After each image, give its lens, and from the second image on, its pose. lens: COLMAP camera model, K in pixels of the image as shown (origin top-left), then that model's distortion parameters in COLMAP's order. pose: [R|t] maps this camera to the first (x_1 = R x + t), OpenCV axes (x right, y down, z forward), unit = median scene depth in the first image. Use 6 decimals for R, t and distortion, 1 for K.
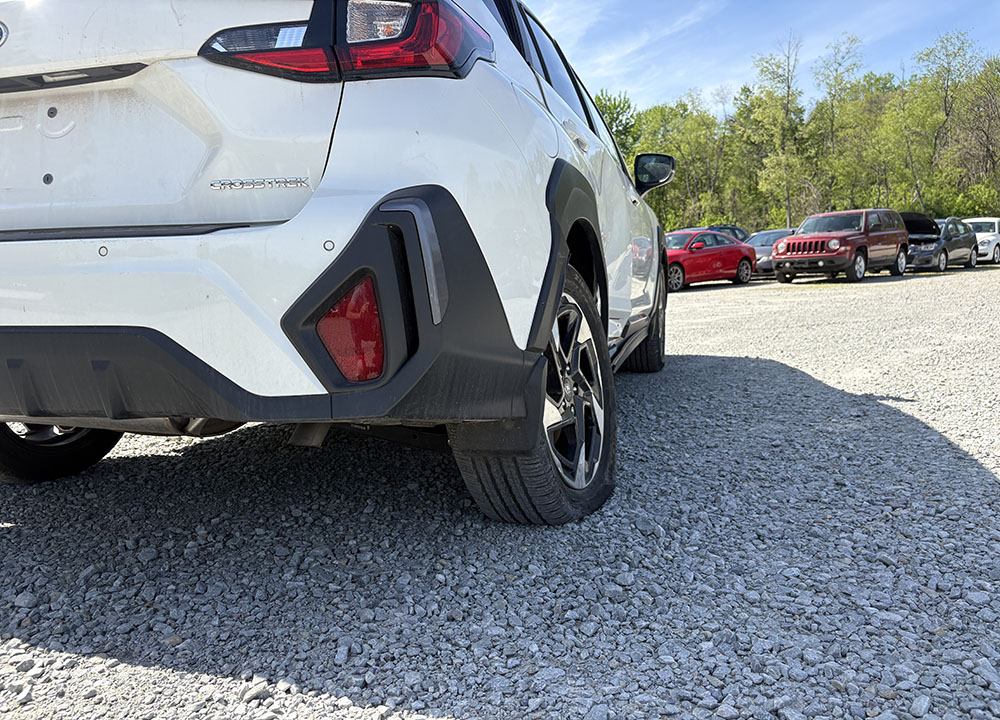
lens RADIAL K [[760.5, 0, 513.5], [0, 760.5, 391.1], [0, 0, 1]] dist [0.003010, -0.000115]
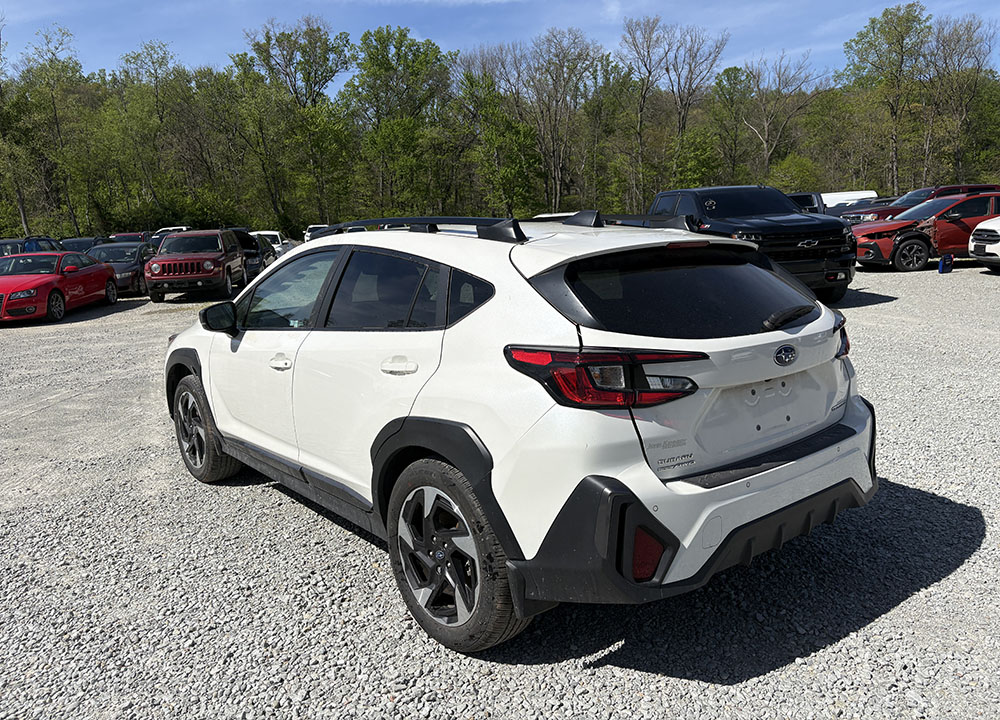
lens RADIAL K [[760.5, 0, 513.5], [0, 760.5, 391.1], [0, 0, 1]] dist [0.003010, -0.000115]
pose [[0.576827, -0.159512, 0.801141, -0.217605], [0.148170, 0.984911, 0.089418, -0.045260], [-0.803315, 0.067127, 0.591759, 0.012382]]
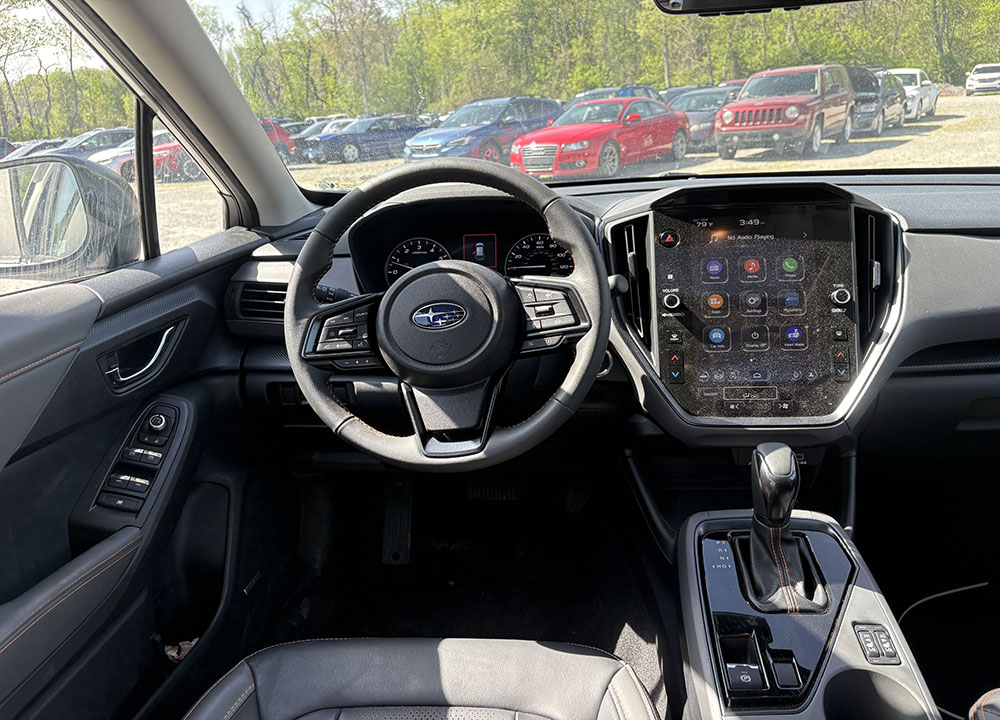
lens RADIAL K [[760.5, 0, 513.5], [0, 760.5, 391.1], [0, 0, 1]] dist [0.003010, -0.000115]
pose [[0.983735, -0.086765, 0.157280, -0.035357], [0.057321, 0.981458, 0.182904, -0.059394], [-0.170233, -0.170914, 0.970468, 0.178209]]
